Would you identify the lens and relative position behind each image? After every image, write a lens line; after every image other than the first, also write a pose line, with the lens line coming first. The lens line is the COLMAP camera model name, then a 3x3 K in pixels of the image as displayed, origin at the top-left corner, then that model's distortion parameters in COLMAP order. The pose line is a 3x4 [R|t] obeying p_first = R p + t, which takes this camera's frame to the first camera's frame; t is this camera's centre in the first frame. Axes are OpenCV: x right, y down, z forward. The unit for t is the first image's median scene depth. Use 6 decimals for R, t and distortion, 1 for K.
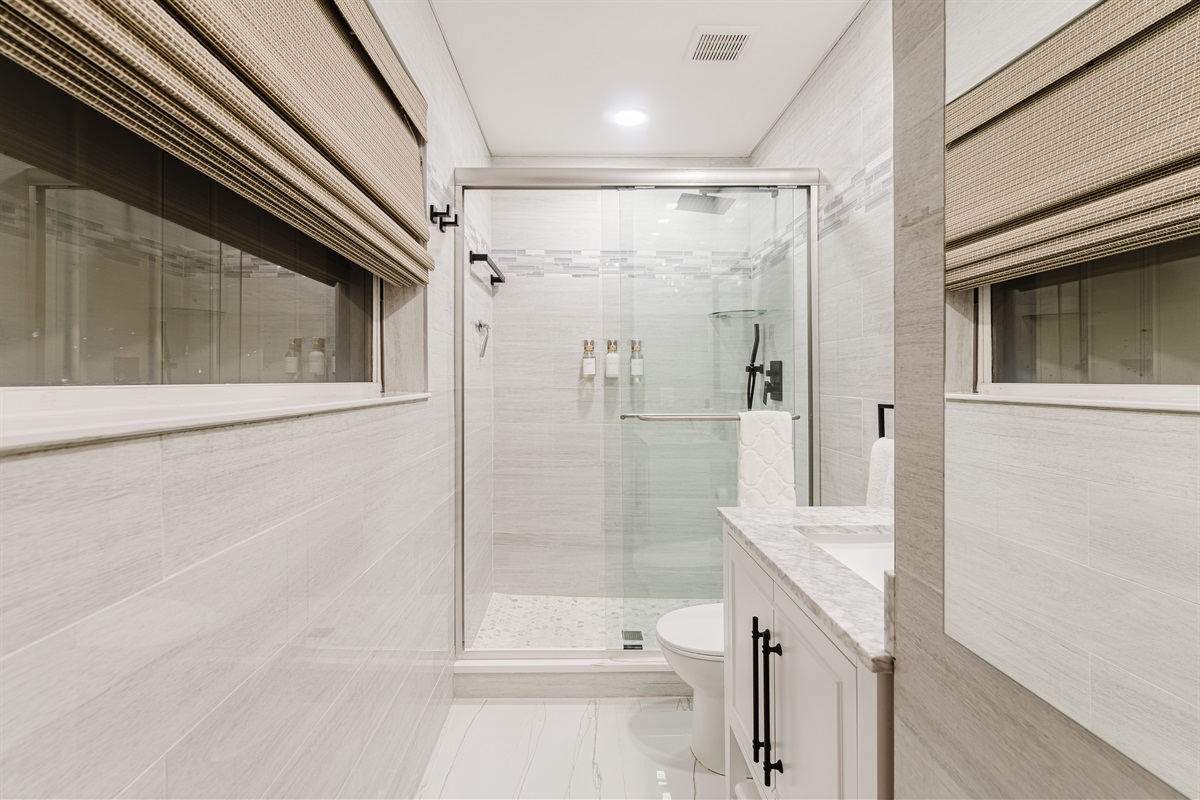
lens RADIAL K [[471.3, 0, 589.3], [0, 471.3, 397.2], [0, 0, 1]] dist [-0.001071, -0.000086]
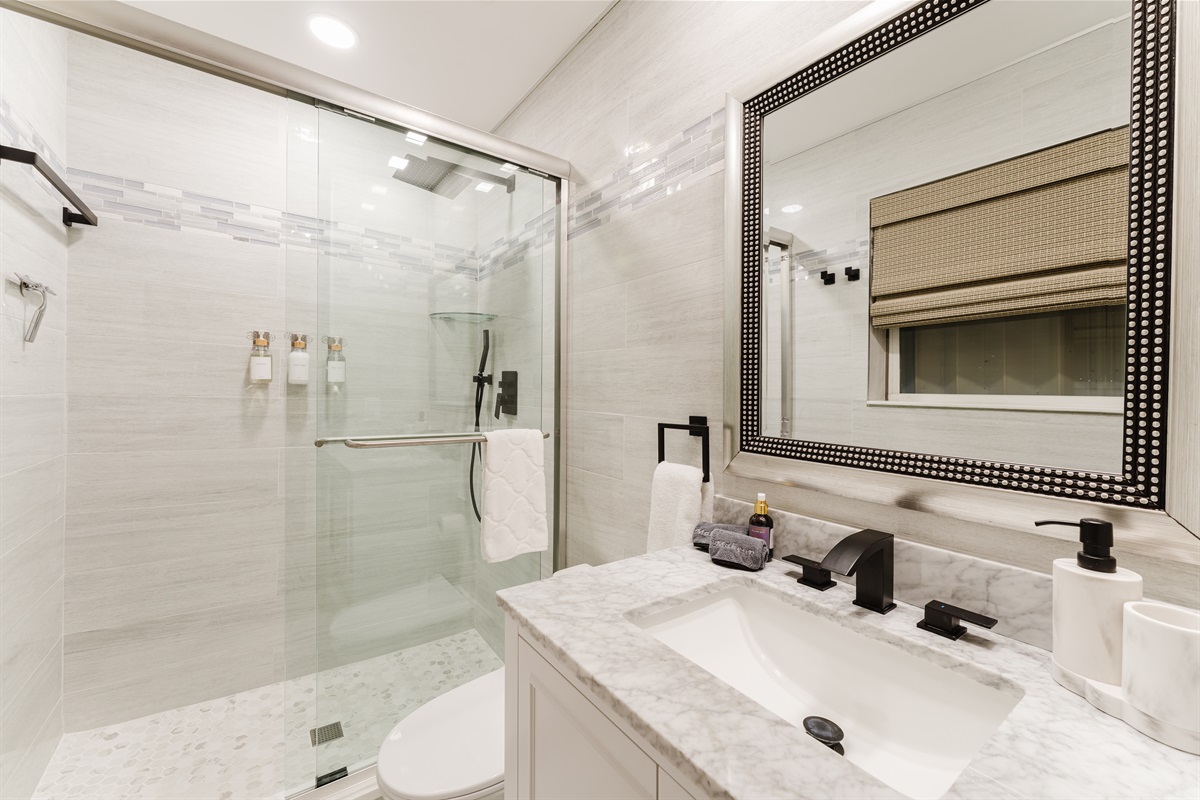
lens RADIAL K [[471.3, 0, 589.3], [0, 471.3, 397.2], [0, 0, 1]] dist [-0.001071, -0.000086]
pose [[0.821423, 0.011718, 0.570199, 0.002120], [0.000390, 0.999777, -0.021108, -0.006420], [-0.570320, 0.017561, 0.821235, 0.144018]]
